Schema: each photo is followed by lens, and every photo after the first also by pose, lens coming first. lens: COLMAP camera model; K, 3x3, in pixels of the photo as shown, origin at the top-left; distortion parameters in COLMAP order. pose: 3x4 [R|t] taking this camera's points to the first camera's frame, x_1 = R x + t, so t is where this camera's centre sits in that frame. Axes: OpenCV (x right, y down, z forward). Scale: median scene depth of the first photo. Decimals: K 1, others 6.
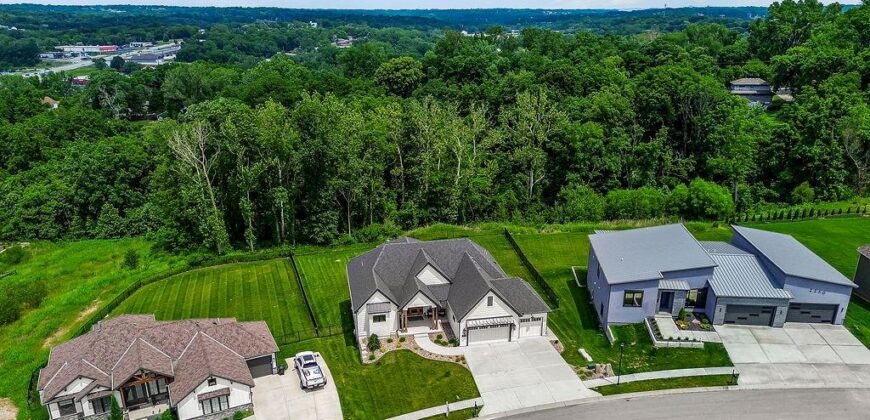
lens RADIAL K [[616.8, 0, 444.5], [0, 616.8, 193.6], [0, 0, 1]] dist [0.020611, -0.004685]
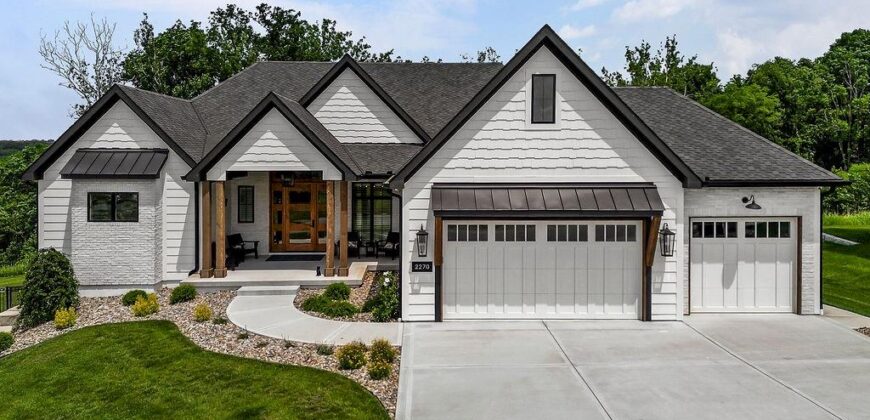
lens RADIAL K [[624.6, 0, 442.3], [0, 624.6, 152.1], [0, 0, 1]] dist [0.051911, -0.001029]
pose [[0.985951, 0.002904, -0.167012, 0.073064], [-0.046644, 0.964861, -0.258589, 0.242090], [0.160393, 0.262746, 0.951440, 0.766812]]
